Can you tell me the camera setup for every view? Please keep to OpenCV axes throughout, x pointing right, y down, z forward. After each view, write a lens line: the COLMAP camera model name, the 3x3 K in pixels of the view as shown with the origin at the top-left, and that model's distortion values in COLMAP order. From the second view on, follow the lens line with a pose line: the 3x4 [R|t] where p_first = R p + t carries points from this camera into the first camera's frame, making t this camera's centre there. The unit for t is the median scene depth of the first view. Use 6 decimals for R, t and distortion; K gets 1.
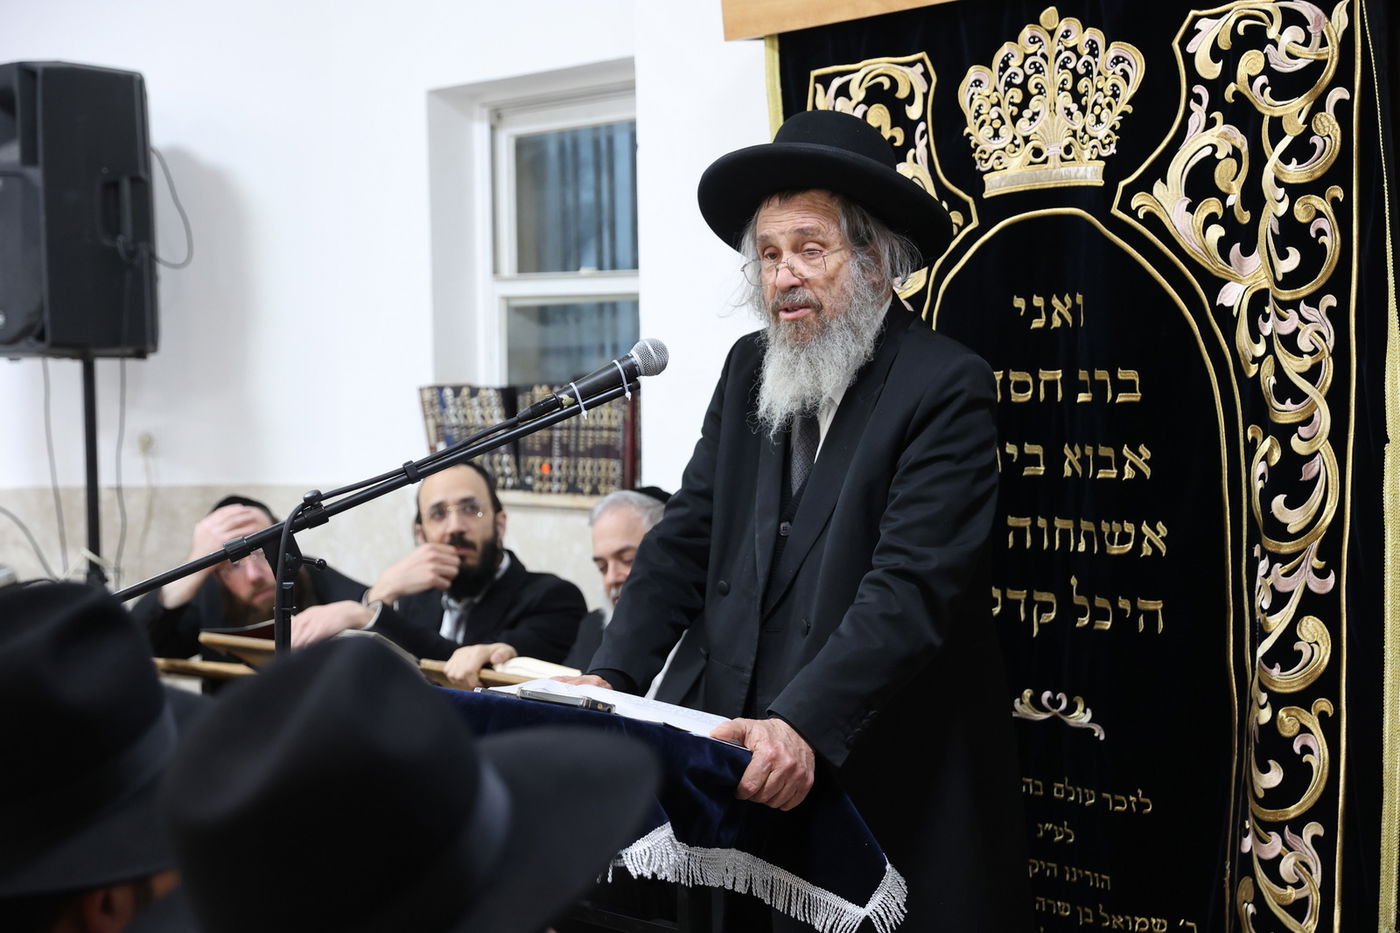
lens RADIAL K [[2184.7, 0, 703.0], [0, 2184.7, 463.0], [0, 0, 1]] dist [0.148286, 0.000000]
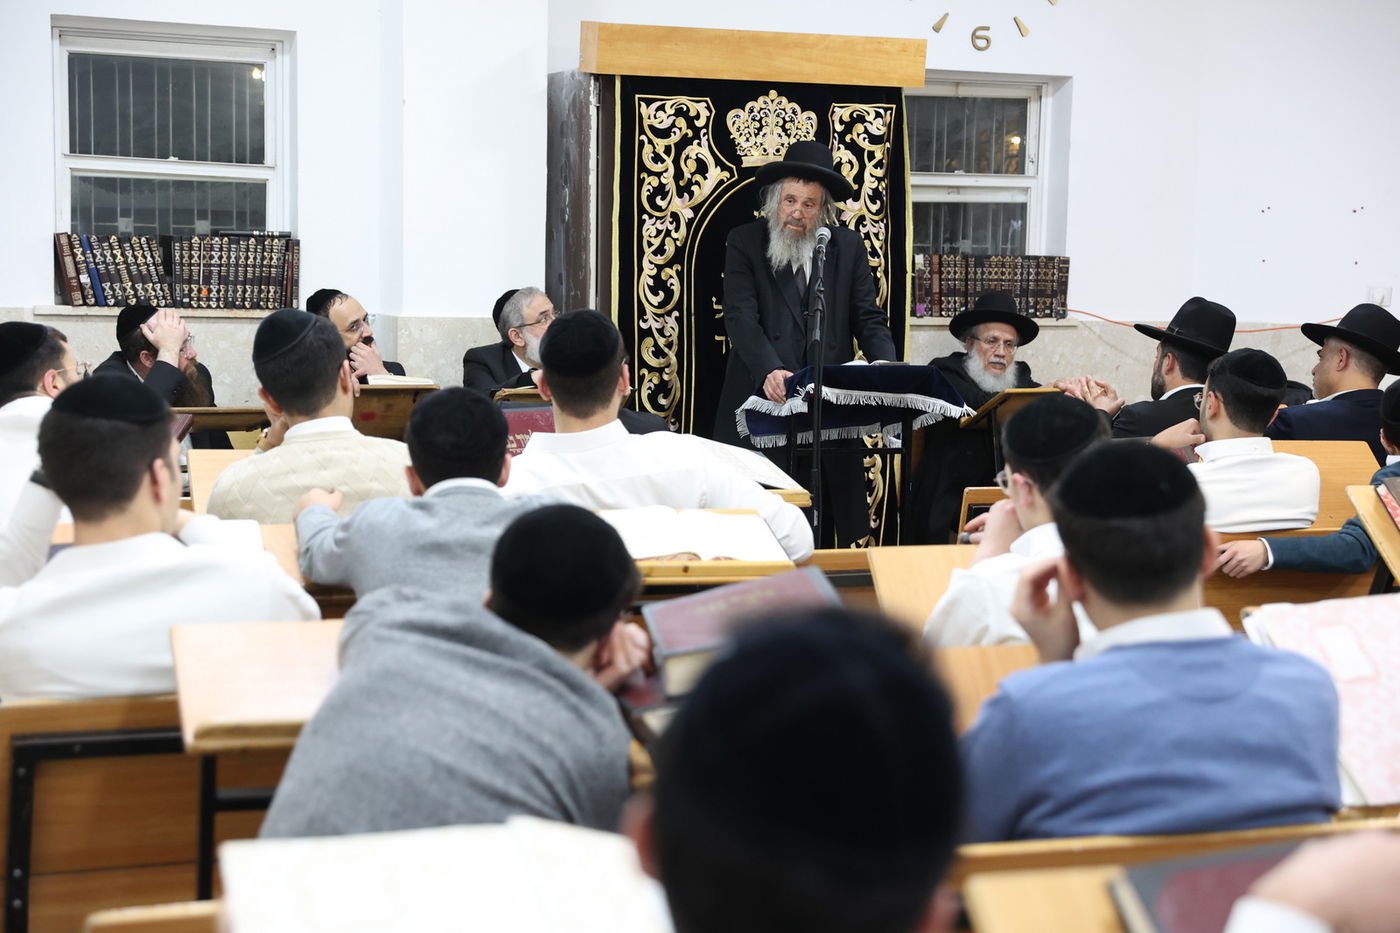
lens RADIAL K [[2401.1, 0, 693.9], [0, 2401.1, 456.7], [0, 0, 1]] dist [0.164971, 0.000000]
pose [[0.367734, -0.058179, 0.928109, -2.354100], [0.015044, 0.998283, 0.056617, 0.041194], [-0.929809, -0.006858, 0.367978, 0.116837]]
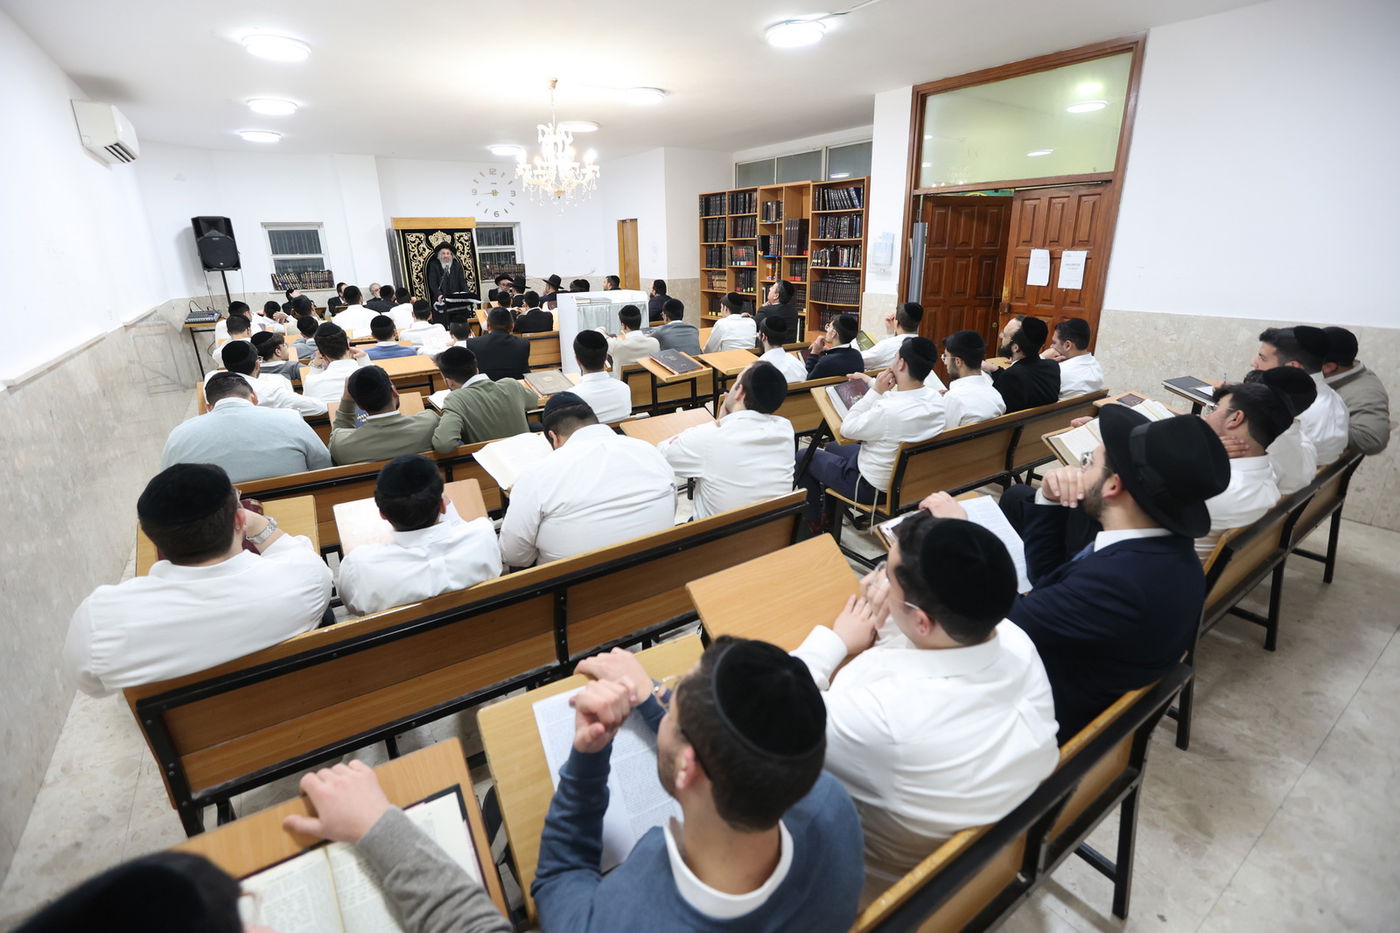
lens RADIAL K [[668.6, 0, 698.1], [0, 668.6, 455.7], [0, 0, 1]] dist [-0.039226, 0.008559]
pose [[0.156693, -0.283084, 0.946209, -3.018226], [0.062330, 0.958968, 0.276579, 0.030231], [-0.985679, 0.015640, 0.167908, -0.761221]]
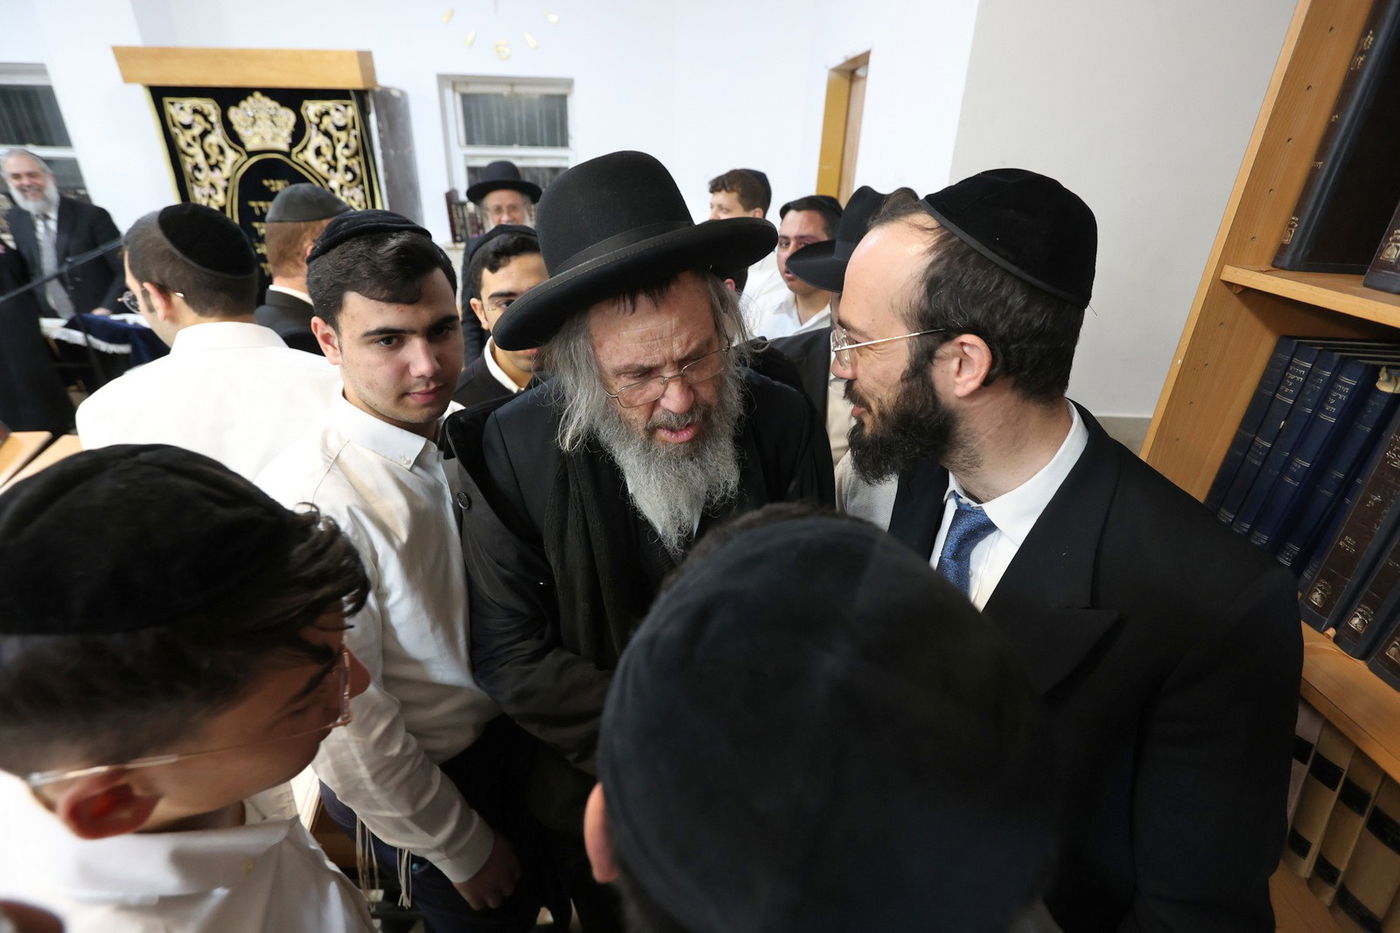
lens RADIAL K [[668.6, 0, 696.2], [0, 668.6, 463.8], [0, 0, 1]] dist [-0.039226, 0.008559]
pose [[0.669770, -0.292448, 0.682556, -0.257502], [-0.008967, 0.915930, 0.401238, -0.090183], [-0.742515, -0.274858, 0.610840, -0.313750]]
